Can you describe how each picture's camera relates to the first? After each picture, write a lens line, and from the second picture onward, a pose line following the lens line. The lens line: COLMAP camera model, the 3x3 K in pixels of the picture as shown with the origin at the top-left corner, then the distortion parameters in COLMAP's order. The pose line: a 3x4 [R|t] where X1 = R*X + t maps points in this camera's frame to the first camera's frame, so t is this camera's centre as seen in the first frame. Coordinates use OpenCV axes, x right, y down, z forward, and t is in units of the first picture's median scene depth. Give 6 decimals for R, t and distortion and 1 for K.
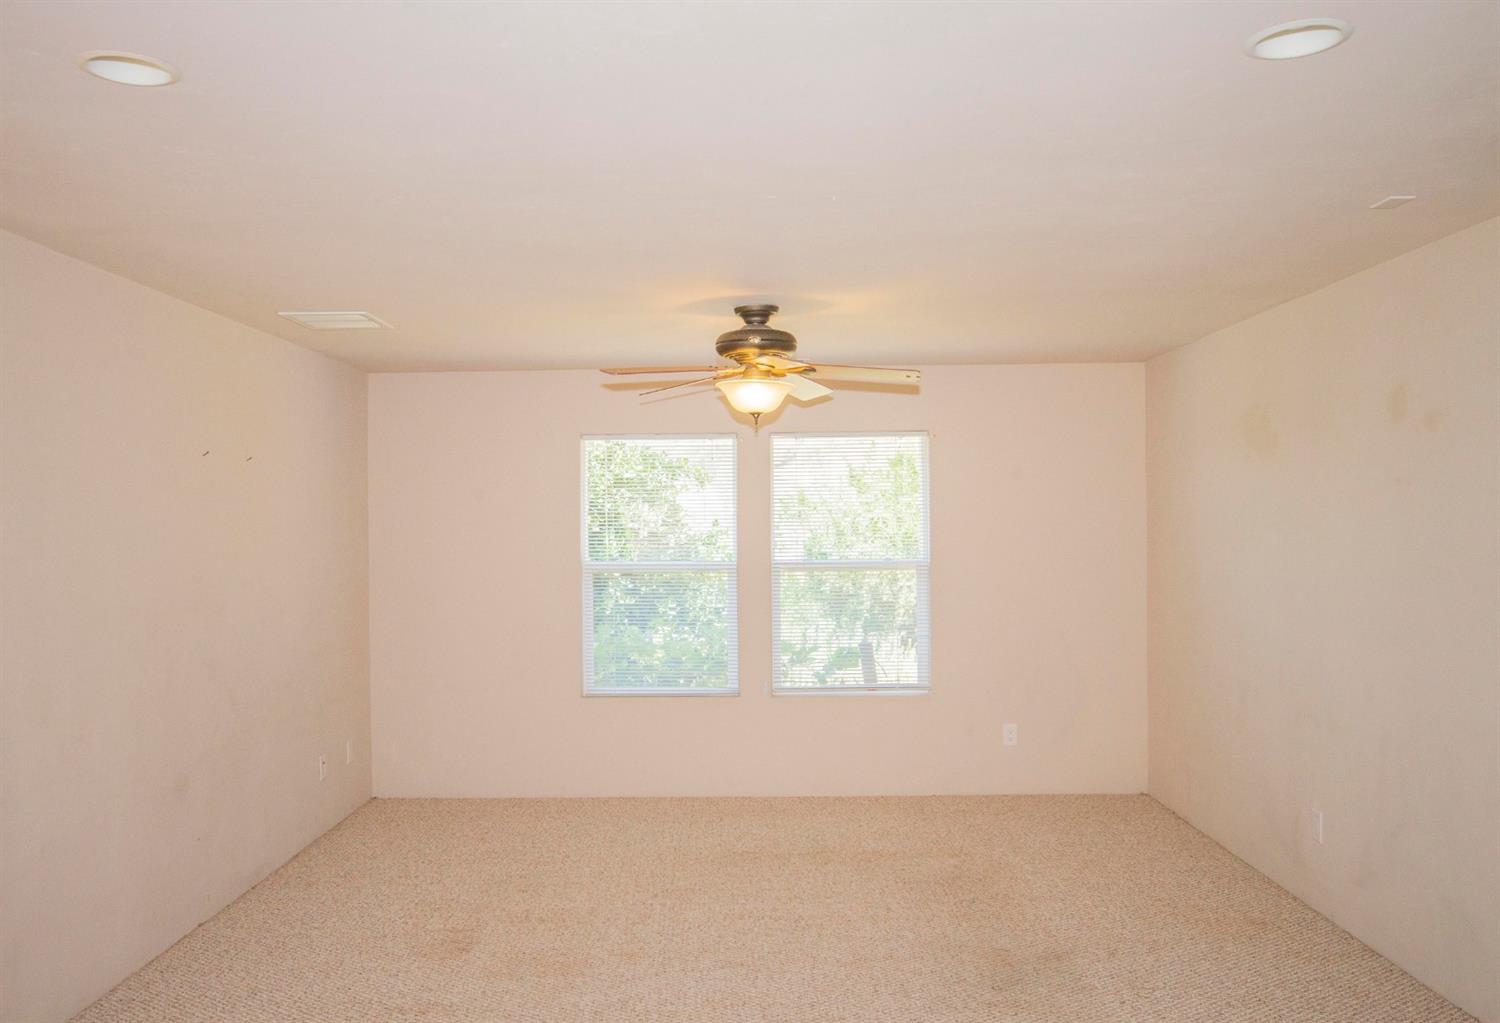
lens RADIAL K [[1153.2, 0, 749.3], [0, 1153.2, 519.2], [0, 0, 1]] dist [-0.048683, 0.002027]
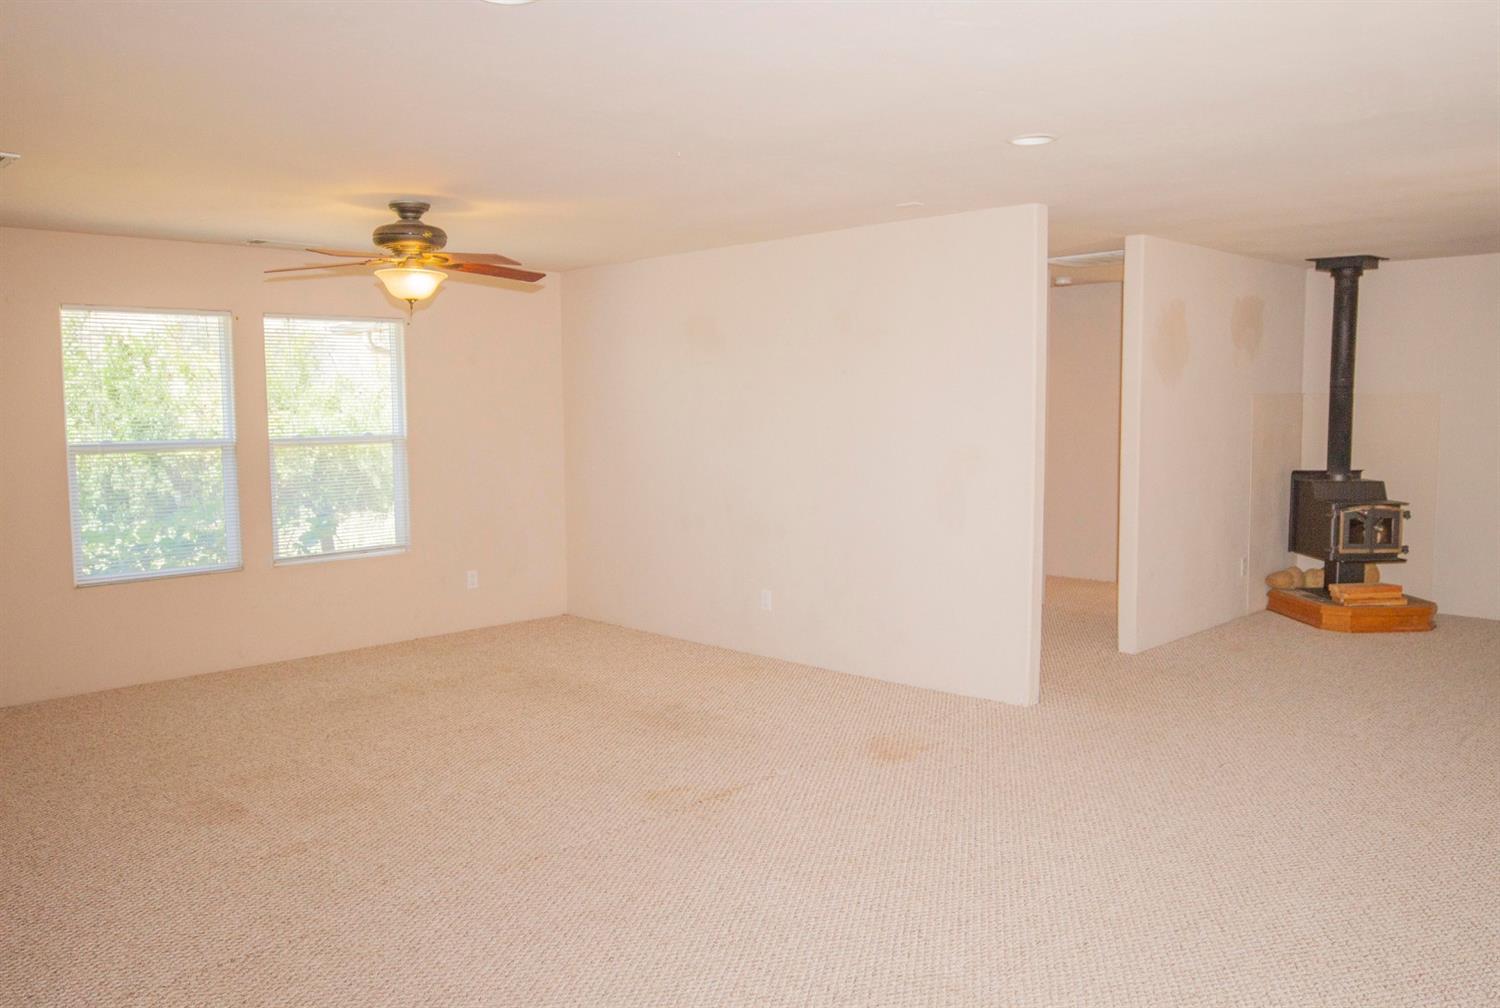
lens RADIAL K [[1118.6, 0, 745.6], [0, 1118.6, 496.8], [0, 0, 1]] dist [-0.035380, 0.000538]
pose [[0.715659, -0.060498, 0.695825, -0.527162], [0.002996, 0.996498, 0.083558, 0.010163], [-0.698443, -0.057714, 0.713335, -0.018662]]
